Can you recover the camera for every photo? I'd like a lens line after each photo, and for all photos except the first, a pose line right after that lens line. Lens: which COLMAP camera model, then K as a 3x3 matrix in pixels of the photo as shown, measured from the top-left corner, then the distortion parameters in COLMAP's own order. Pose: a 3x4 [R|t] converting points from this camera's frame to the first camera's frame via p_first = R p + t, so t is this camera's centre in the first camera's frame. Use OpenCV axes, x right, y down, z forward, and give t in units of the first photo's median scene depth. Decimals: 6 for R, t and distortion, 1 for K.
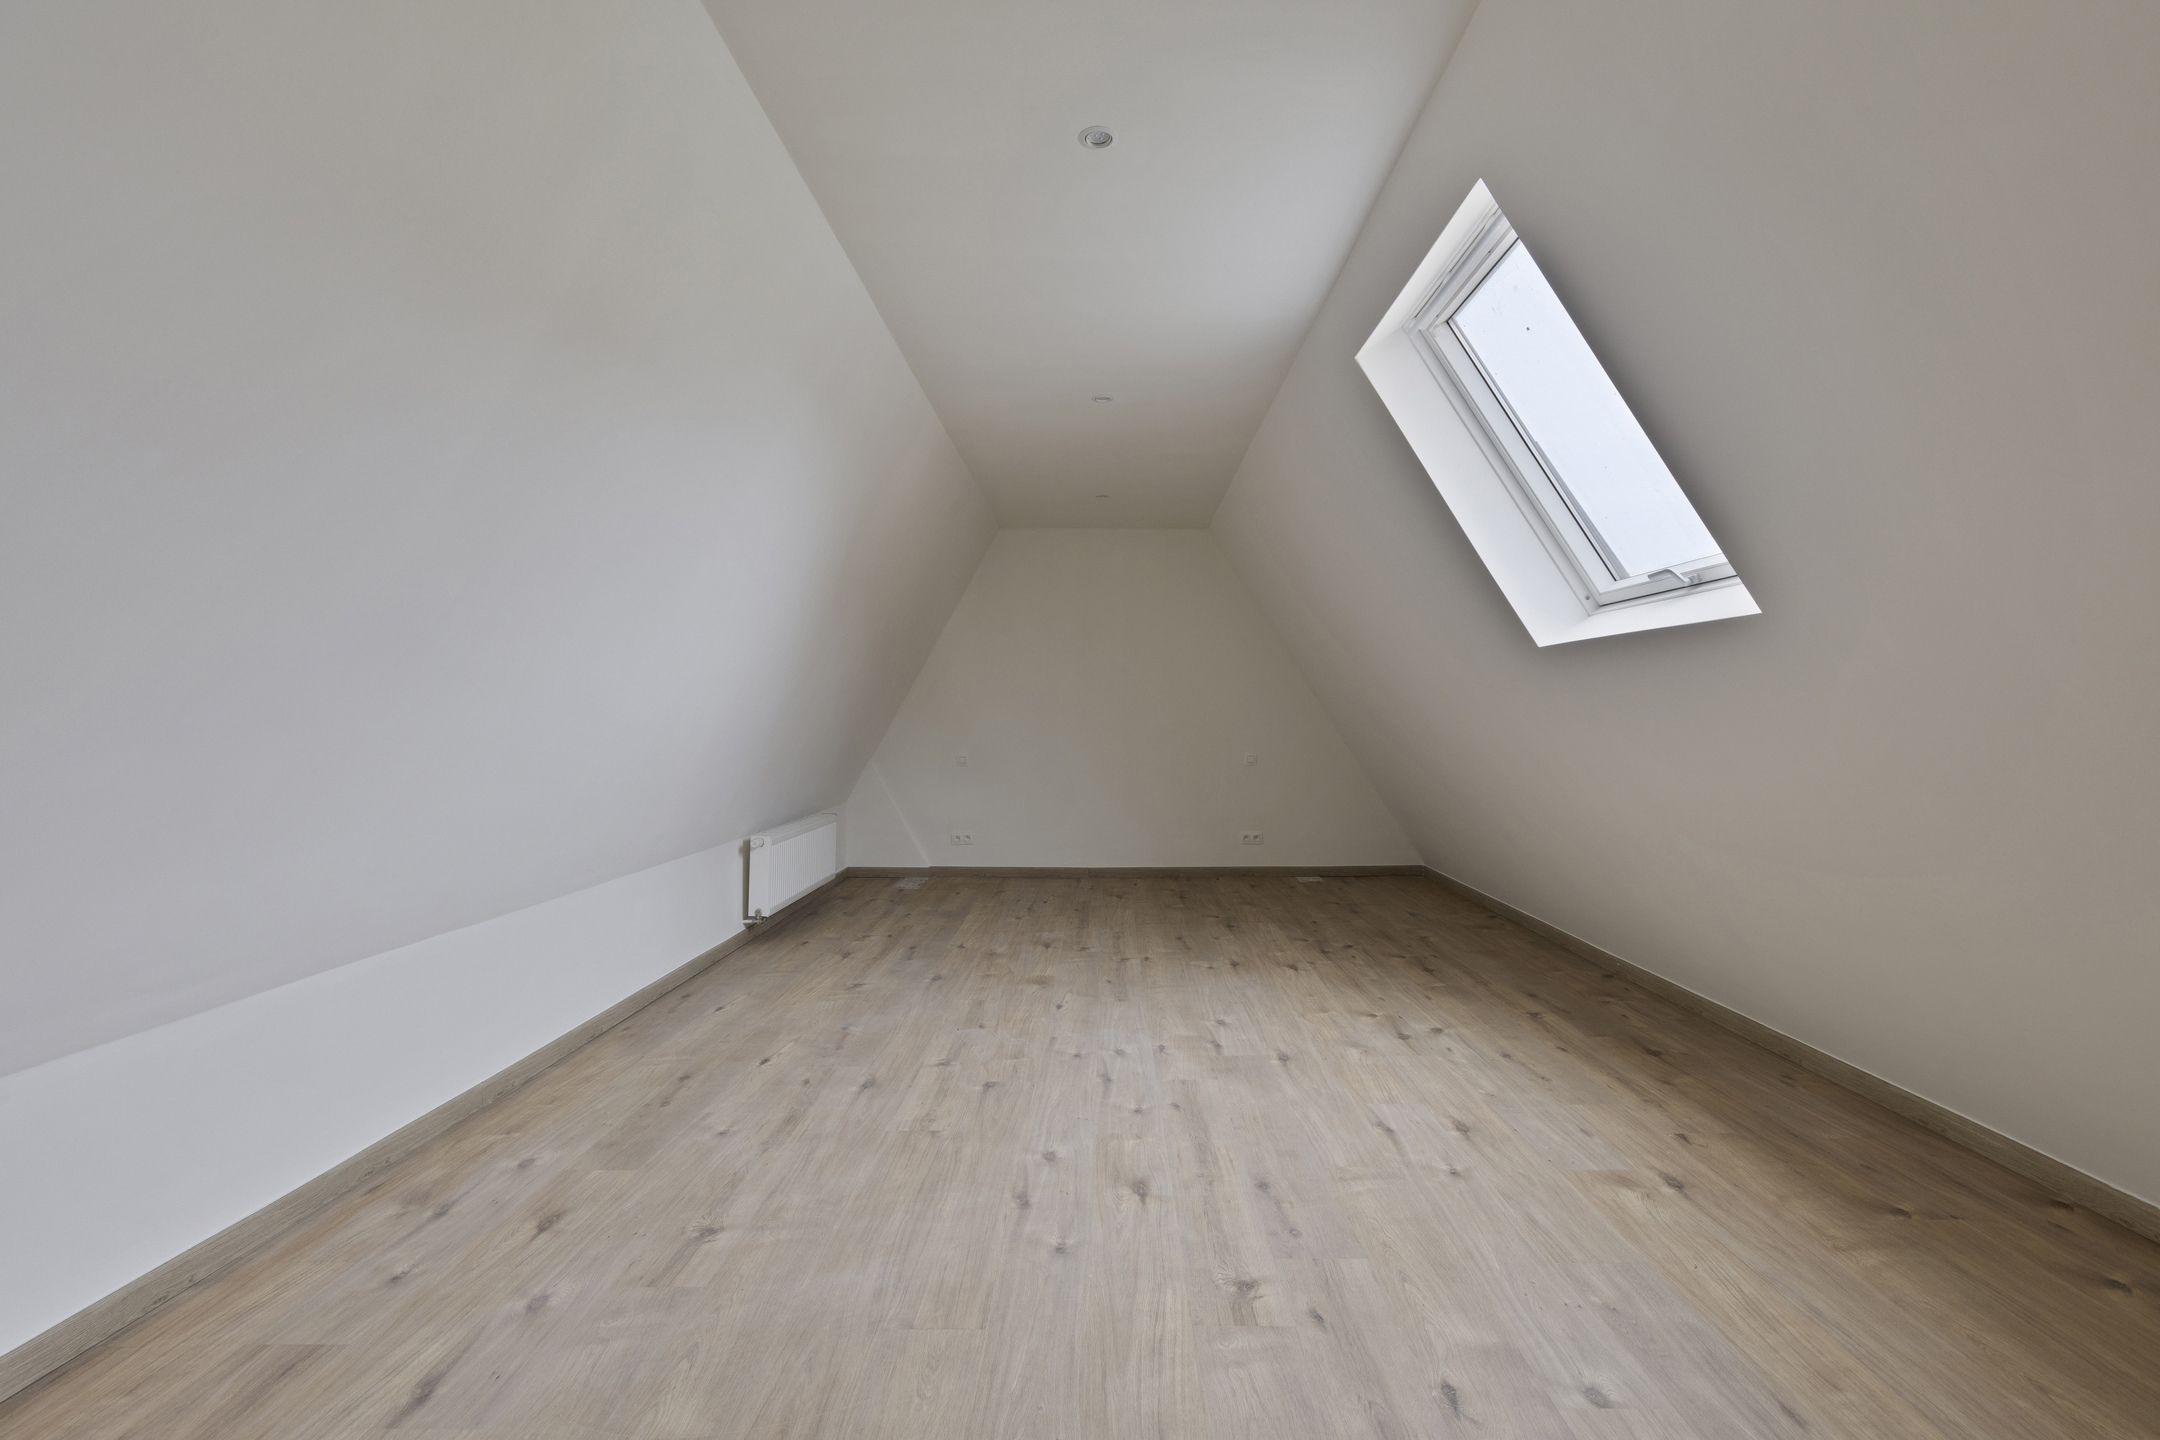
lens RADIAL K [[995.7, 0, 1079.8], [0, 995.7, 717.5], [0, 0, 1]] dist [-0.001102, -0.000058]
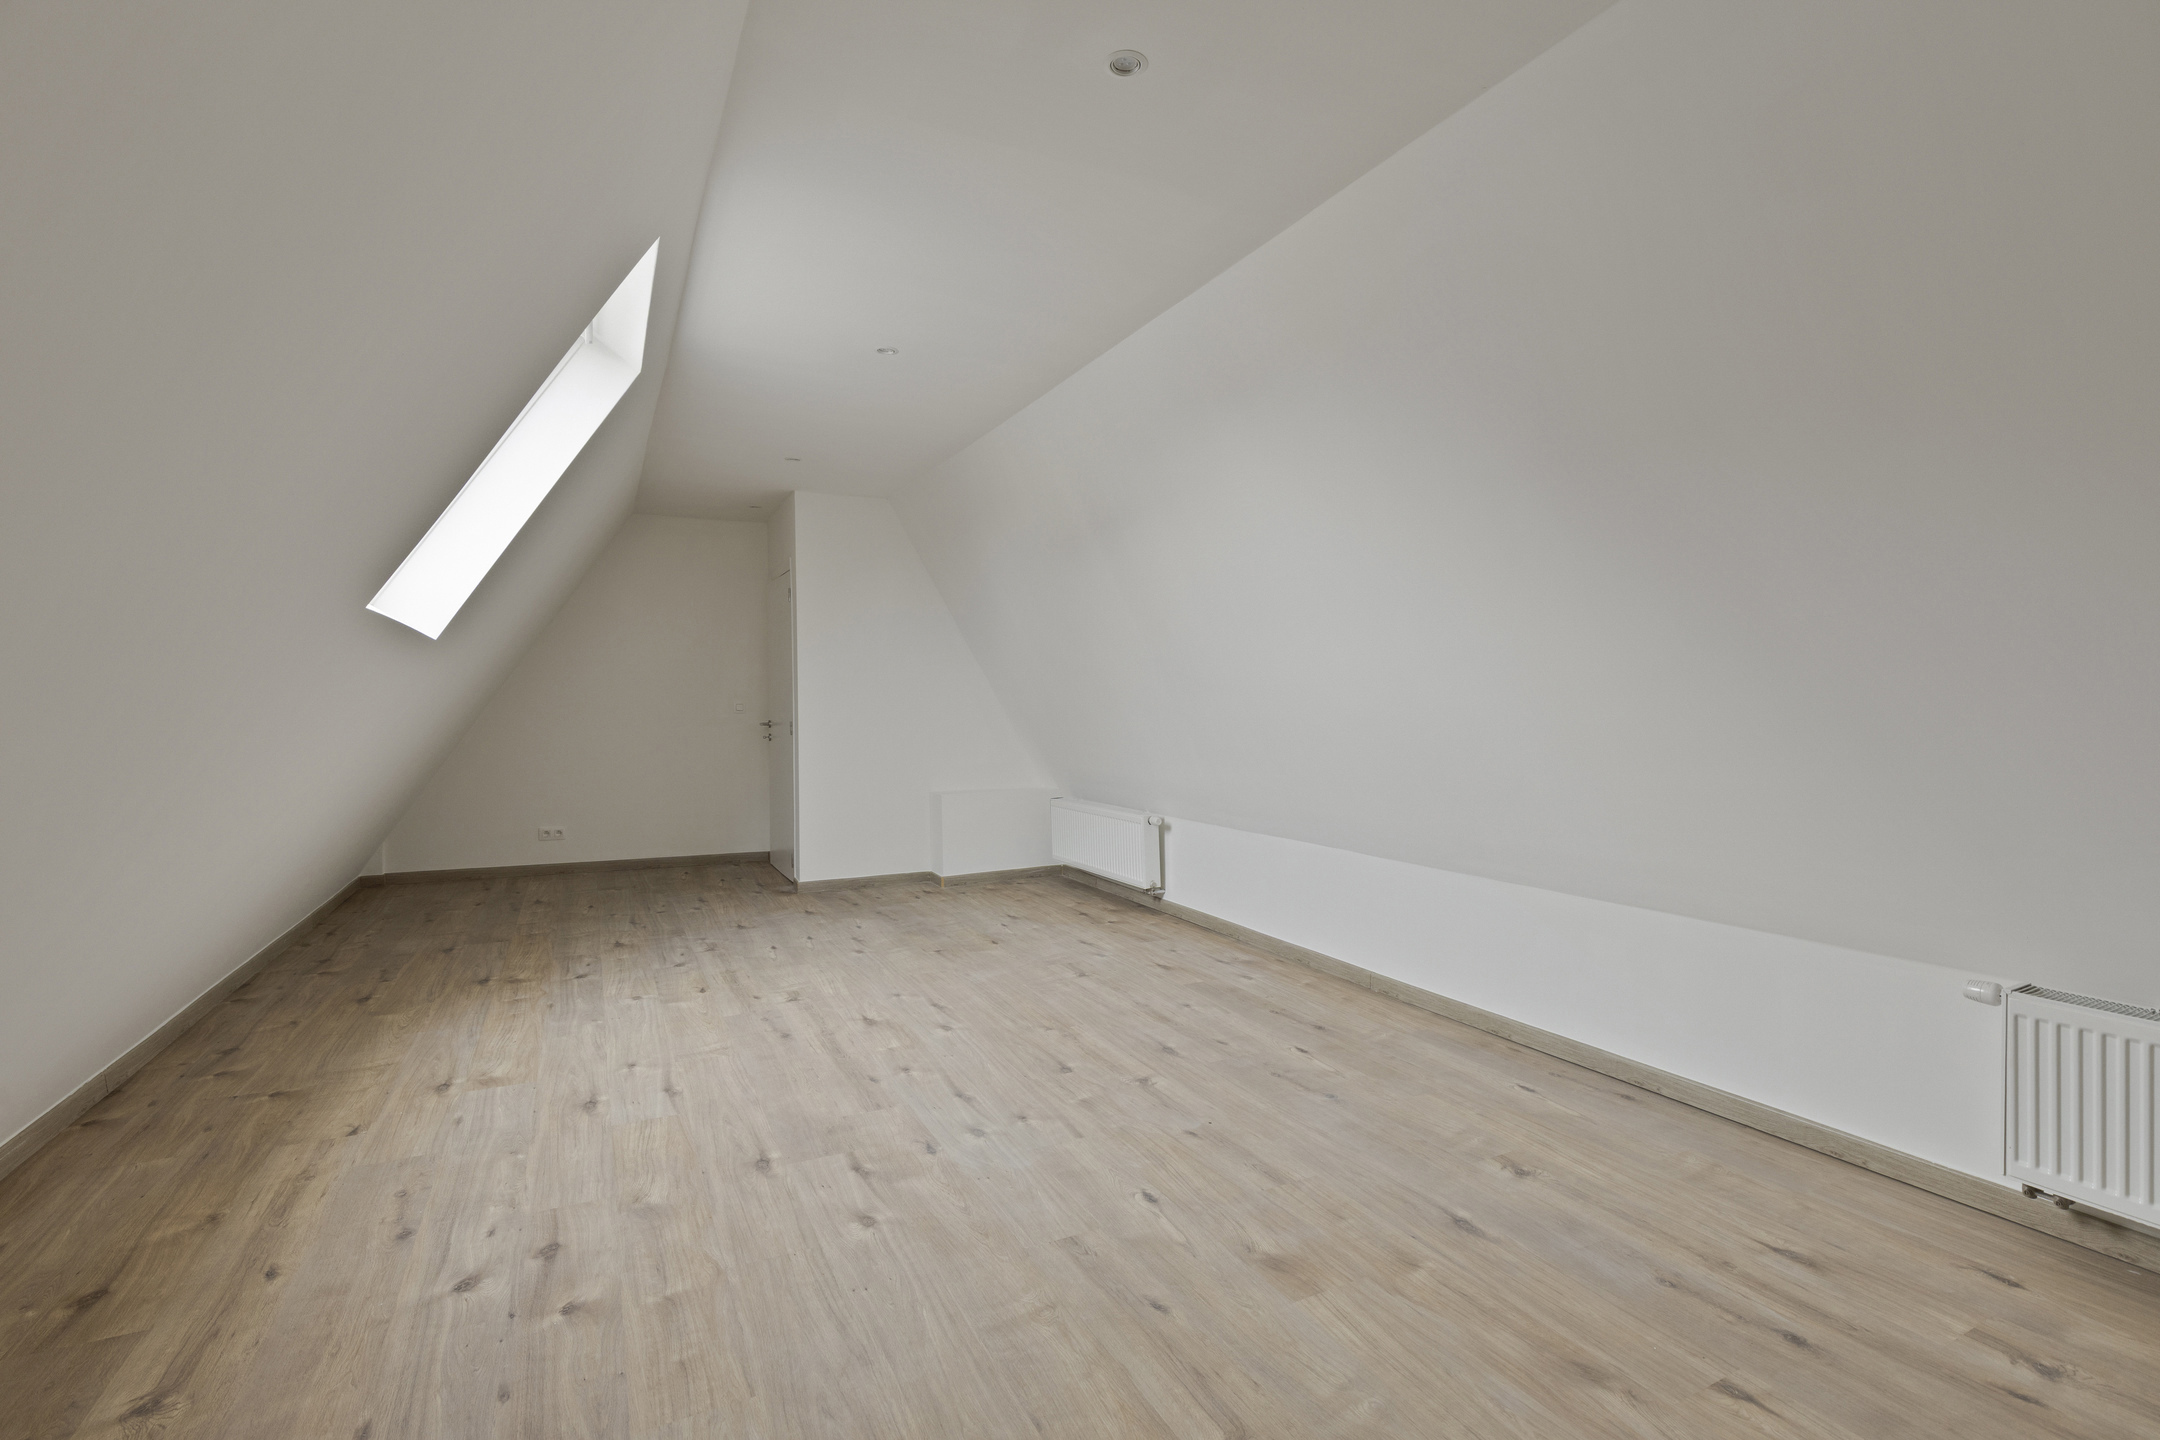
lens RADIAL K [[995.7, 0, 1079.6], [0, 995.7, 712.6], [0, 0, 1]] dist [-0.001102, -0.000058]
pose [[-0.885763, 0.007190, -0.464083, 0.392078], [0.003480, 0.999955, 0.008851, -0.001707], [0.464126, 0.006224, -0.885747, 2.051079]]
